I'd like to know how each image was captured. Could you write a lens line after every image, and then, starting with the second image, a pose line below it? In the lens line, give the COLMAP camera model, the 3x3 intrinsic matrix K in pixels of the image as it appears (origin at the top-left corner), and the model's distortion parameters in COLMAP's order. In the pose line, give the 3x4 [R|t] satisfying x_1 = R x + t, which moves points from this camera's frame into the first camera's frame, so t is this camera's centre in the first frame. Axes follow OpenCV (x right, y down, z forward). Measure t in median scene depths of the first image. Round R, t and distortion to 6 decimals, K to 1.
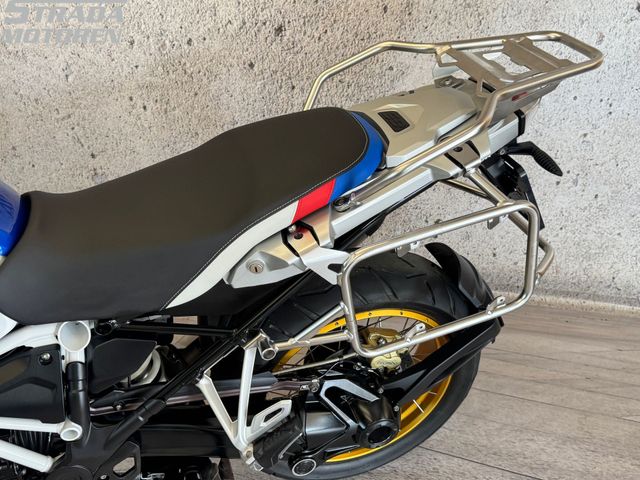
lens RADIAL K [[620.3, 0, 320.0], [0, 620.3, 240.0], [0, 0, 1]] dist [-0.003294, -0.008063]
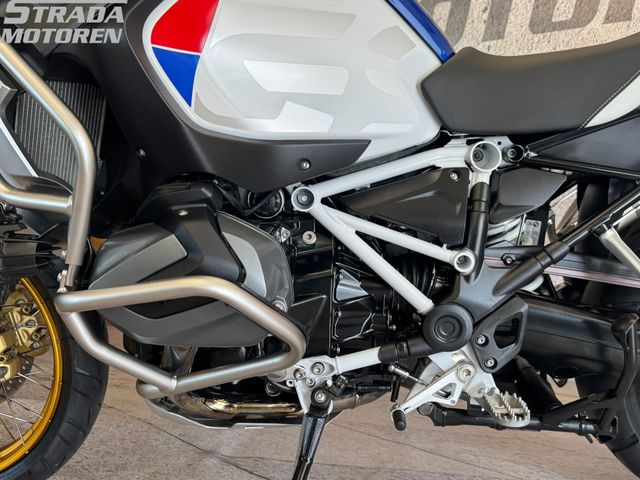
lens RADIAL K [[620.3, 0, 320.0], [0, 620.3, 240.0], [0, 0, 1]] dist [-0.003294, -0.008063]
pose [[0.939814, 0.036051, -0.339779, -0.278846], [-0.185942, 0.888241, -0.420064, 0.691980], [0.286662, 0.457961, 0.841485, 0.129871]]
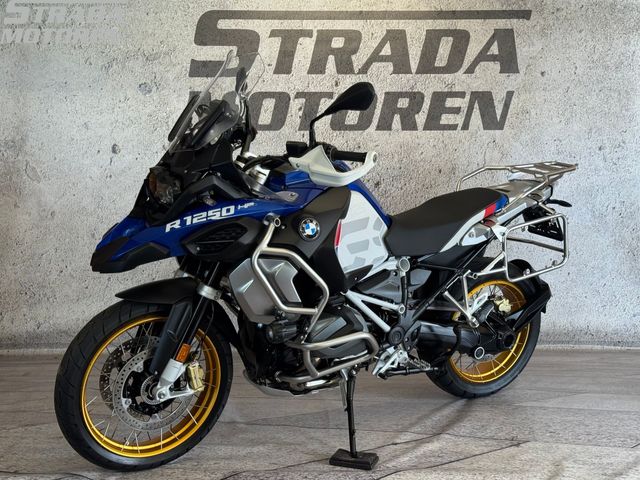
lens RADIAL K [[925.4, 0, 320.0], [0, 925.4, 240.0], [0, 0, 1]] dist [0.153897, -0.082300]
pose [[0.967371, -0.012029, 0.253079, -1.522707], [0.109052, 0.921382, -0.373045, 1.289543], [-0.228695, 0.388472, 0.892630, -2.060807]]
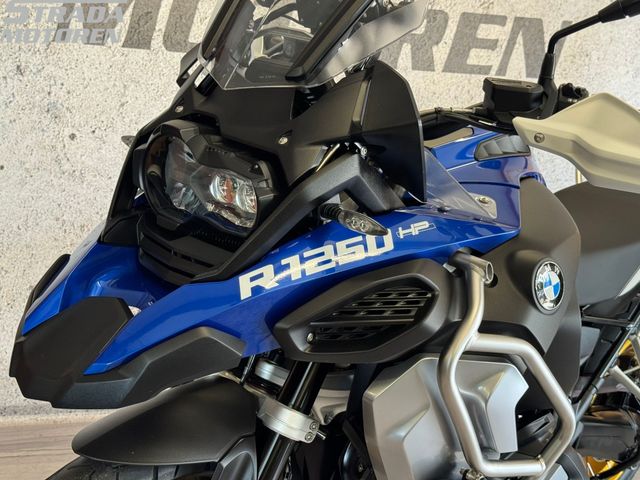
lens RADIAL K [[925.4, 0, 320.0], [0, 925.4, 240.0], [0, 0, 1]] dist [0.153897, -0.082300]
pose [[0.857299, -0.011540, 0.514689, -1.735844], [0.177629, 0.944985, -0.274682, 0.411226], [-0.483204, 0.326909, 0.812185, -0.385028]]
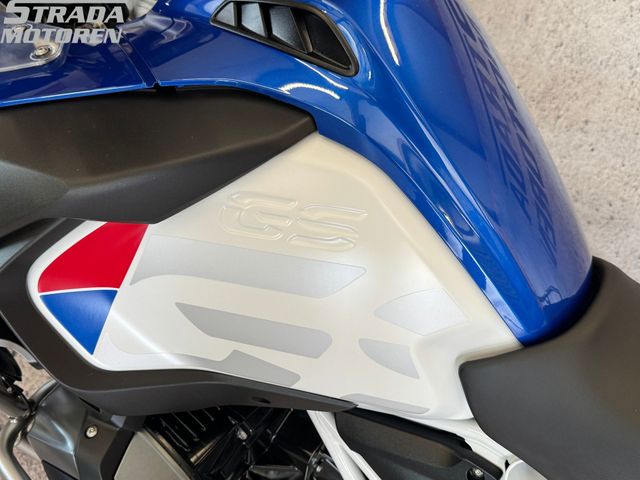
lens RADIAL K [[620.3, 0, 320.0], [0, 620.3, 240.0], [0, 0, 1]] dist [-0.003294, -0.008063]
pose [[0.589539, 0.561077, -0.581065, -0.270109], [-0.518630, 0.814436, 0.260226, -0.104058], [0.619247, 0.147944, 0.771133, 0.297397]]
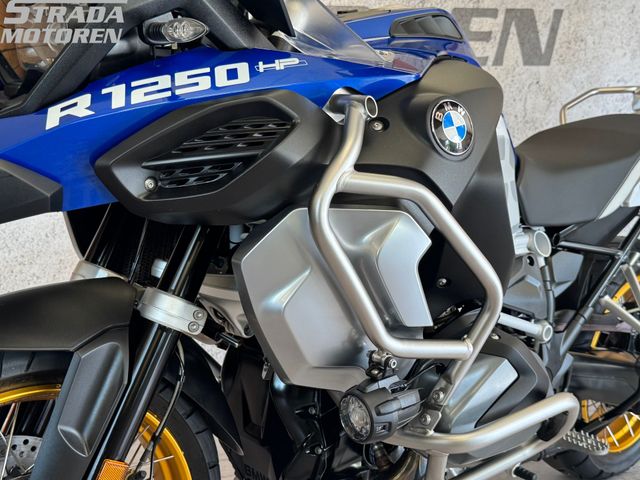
lens RADIAL K [[781.9, 0, 320.0], [0, 781.9, 240.0], [0, 0, 1]] dist [0.233871, -0.593326]
pose [[0.911473, -0.032421, 0.410081, -1.340529], [0.204962, 0.900127, -0.384398, 0.614539], [-0.356662, 0.434420, 0.827086, -0.135265]]
